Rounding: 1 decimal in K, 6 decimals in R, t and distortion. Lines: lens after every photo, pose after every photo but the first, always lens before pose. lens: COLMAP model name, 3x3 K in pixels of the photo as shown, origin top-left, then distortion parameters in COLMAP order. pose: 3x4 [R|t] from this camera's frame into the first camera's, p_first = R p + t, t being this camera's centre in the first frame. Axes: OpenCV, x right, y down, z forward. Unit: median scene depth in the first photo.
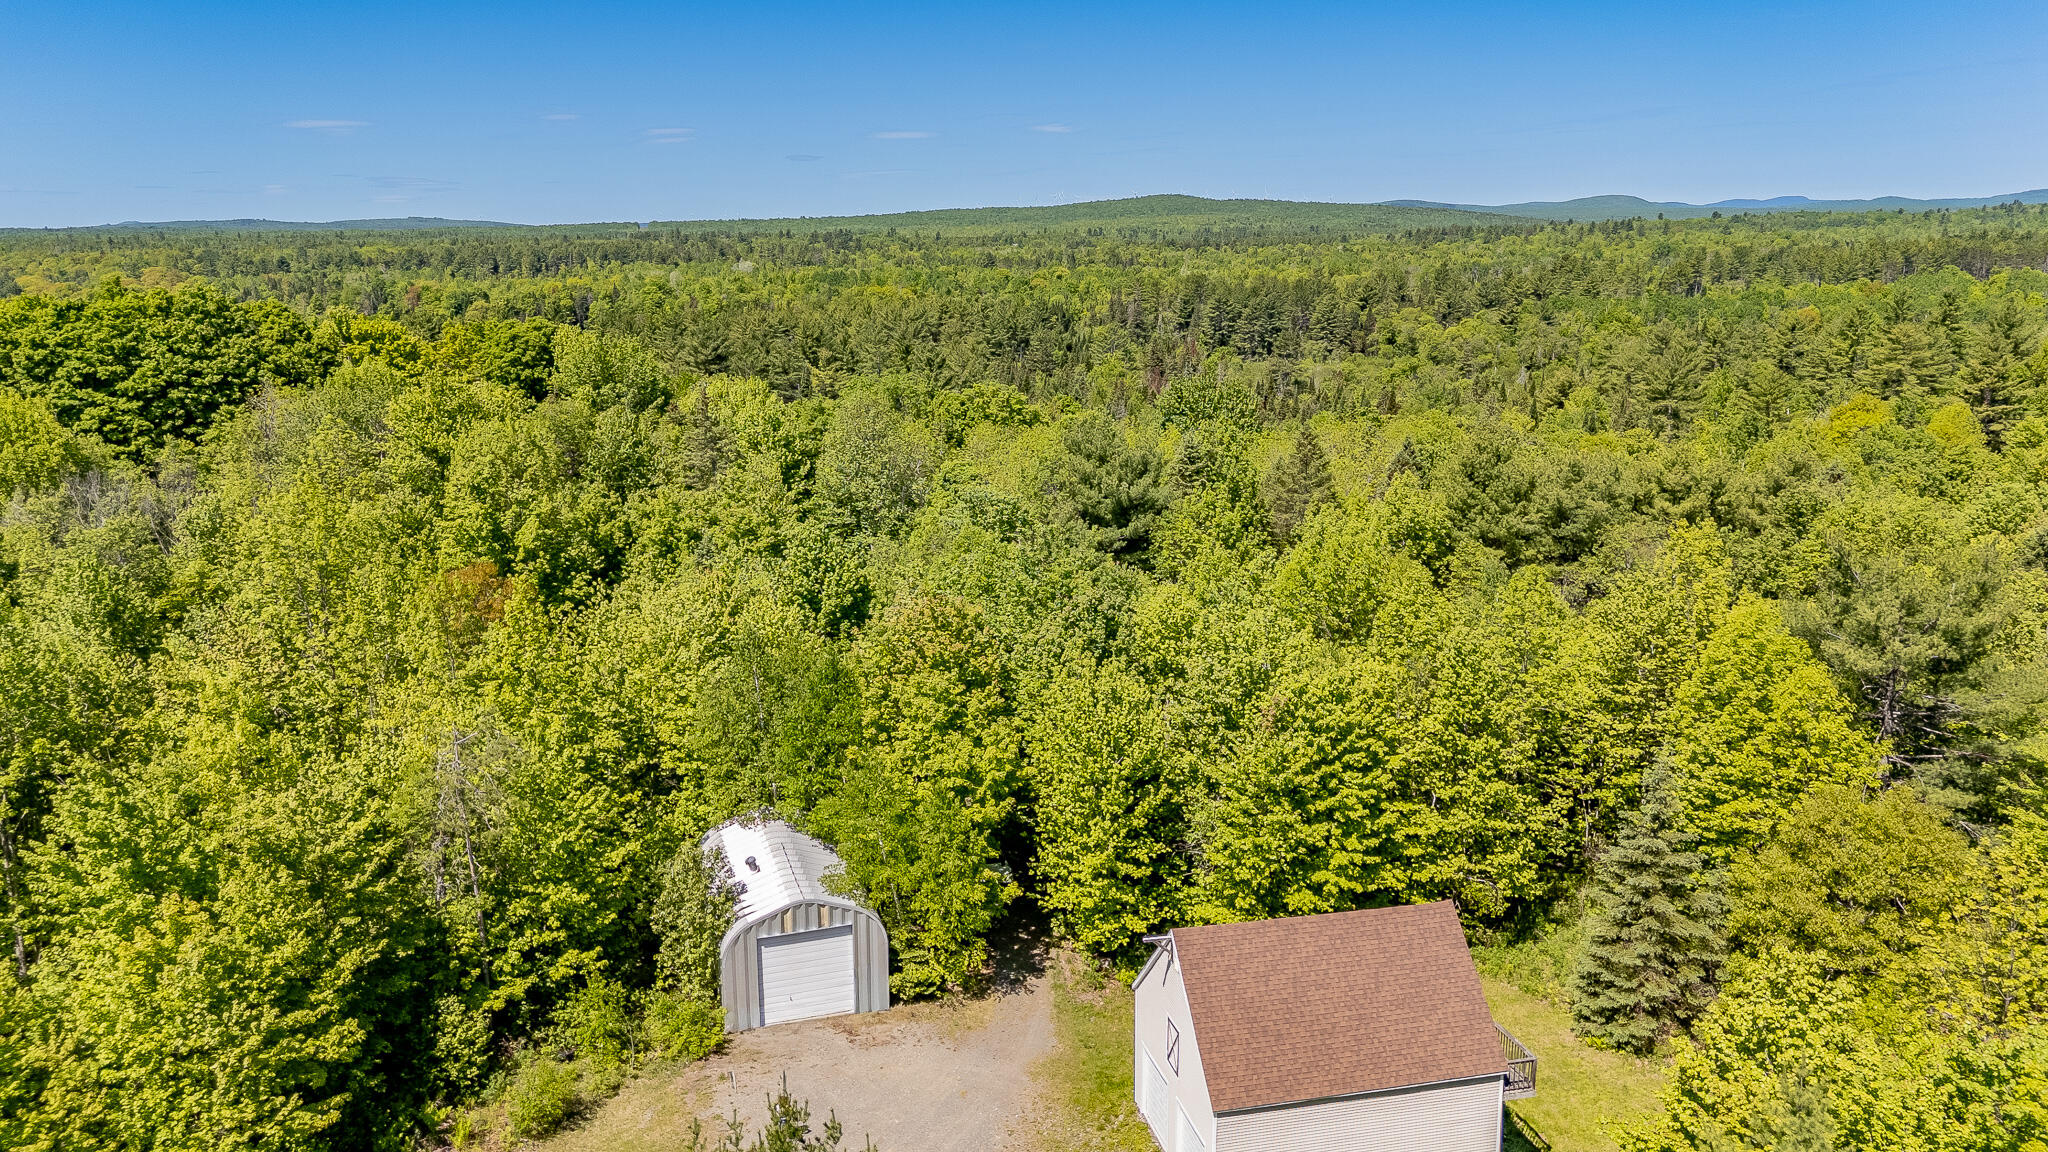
lens RADIAL K [[1502.1, 0, 1028.8], [0, 1502.1, 575.3], [0, 0, 1]] dist [0.082148, -0.080000]
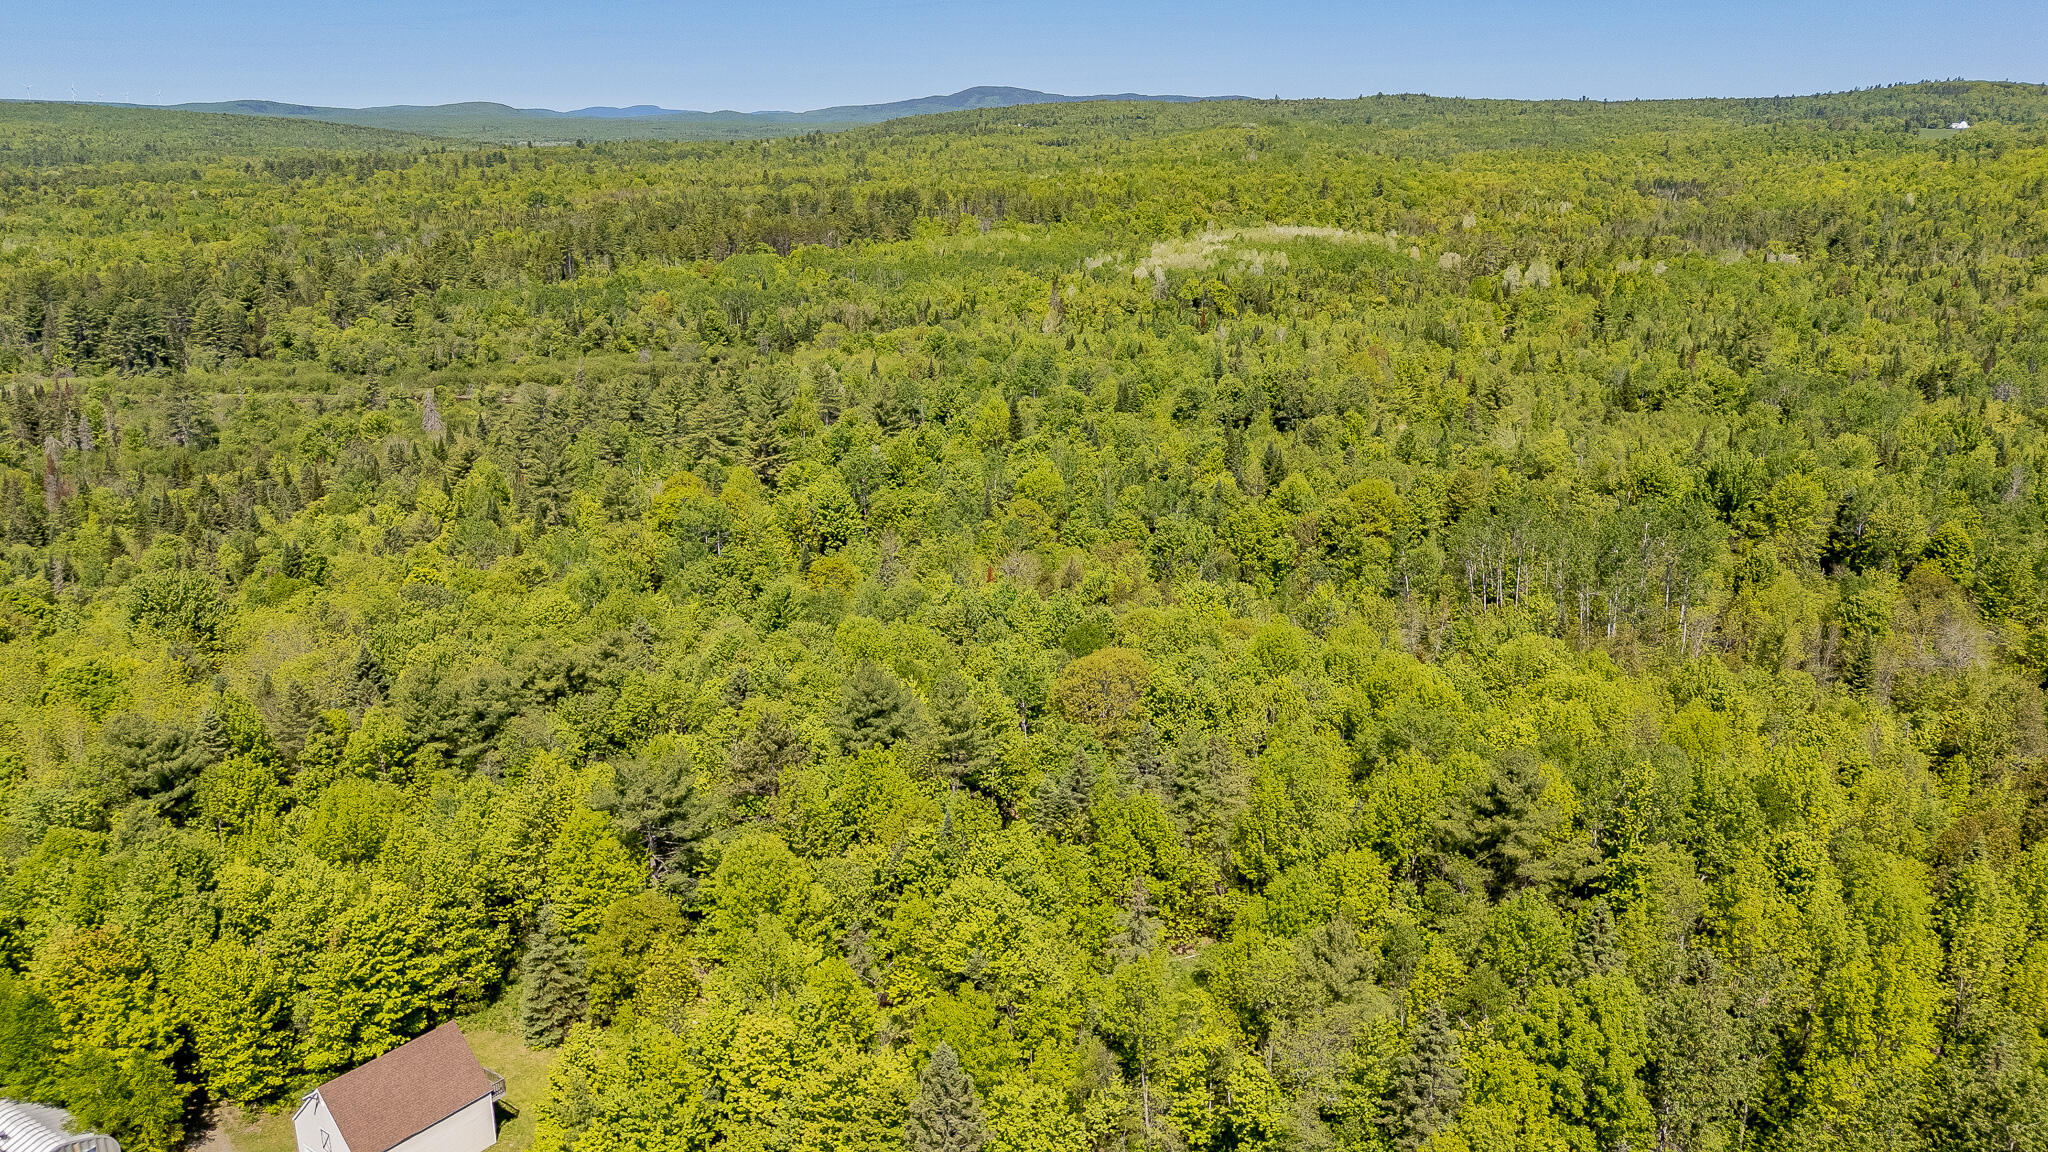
lens RADIAL K [[1502.1, 0, 1028.8], [0, 1502.1, 575.3], [0, 0, 1]] dist [0.082148, -0.080000]
pose [[0.772749, -0.175505, 0.609964, -0.225206], [0.138947, 0.984477, 0.107233, -0.401214], [-0.619316, 0.001888, 0.785140, -0.910732]]
